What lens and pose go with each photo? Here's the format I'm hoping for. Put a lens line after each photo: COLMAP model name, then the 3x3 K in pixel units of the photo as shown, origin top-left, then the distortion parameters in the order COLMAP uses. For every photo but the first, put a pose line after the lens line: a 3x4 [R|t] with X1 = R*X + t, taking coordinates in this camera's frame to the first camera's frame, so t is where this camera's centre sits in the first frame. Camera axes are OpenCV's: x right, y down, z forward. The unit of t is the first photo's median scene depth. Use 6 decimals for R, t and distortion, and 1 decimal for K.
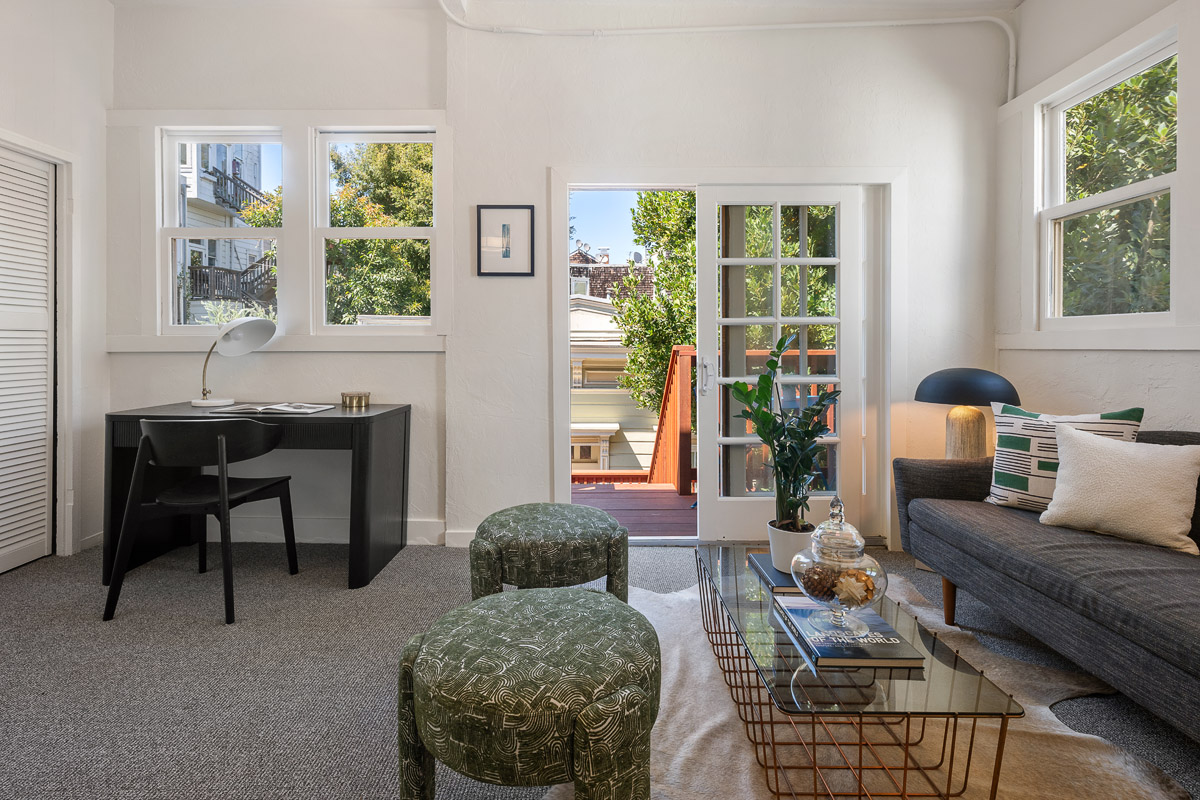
lens RADIAL K [[541.2, 0, 589.5], [0, 541.2, 345.8], [0, 0, 1]] dist [0.000287, -0.000181]
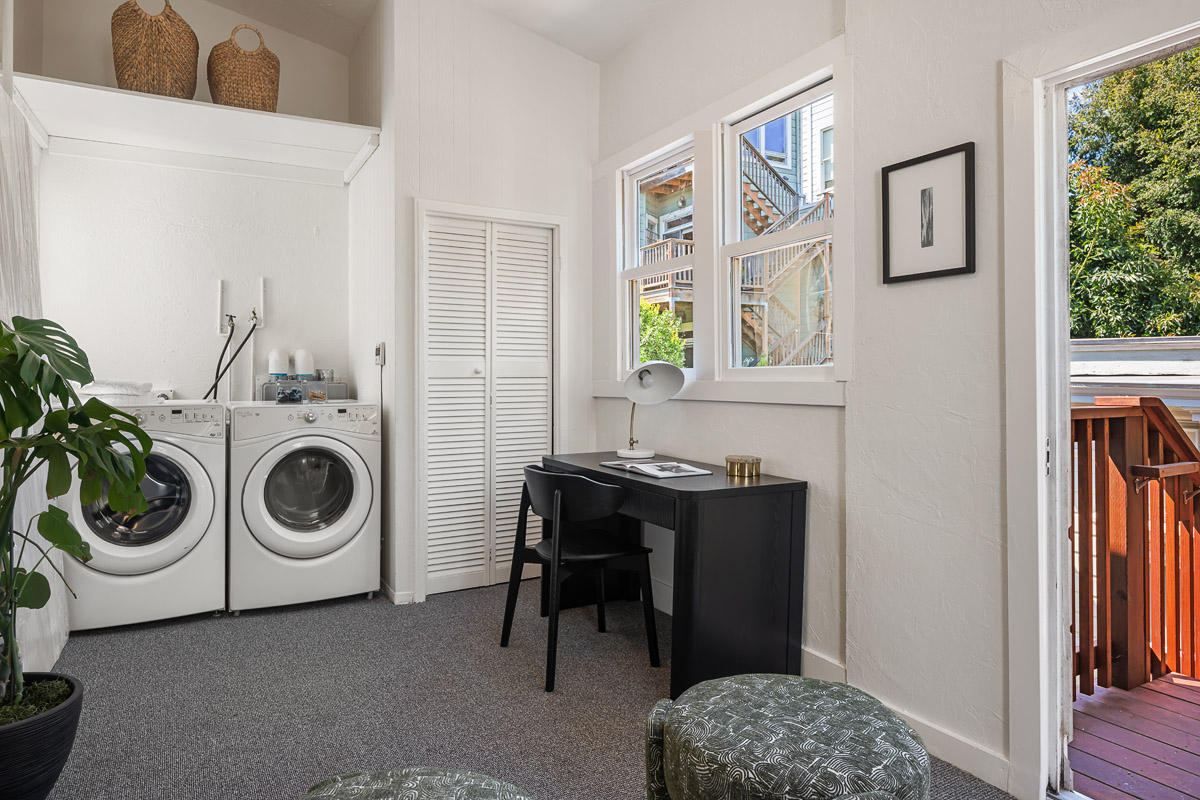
lens RADIAL K [[727.6, 0, 633.2], [0, 727.6, 378.3], [0, 0, 1]] dist [-0.001271, 0.003760]
pose [[0.512849, -0.000721, -0.858478, 0.349337], [-0.002186, 0.999995, -0.002146, -0.020375], [0.858476, 0.002977, 0.512845, 0.334148]]
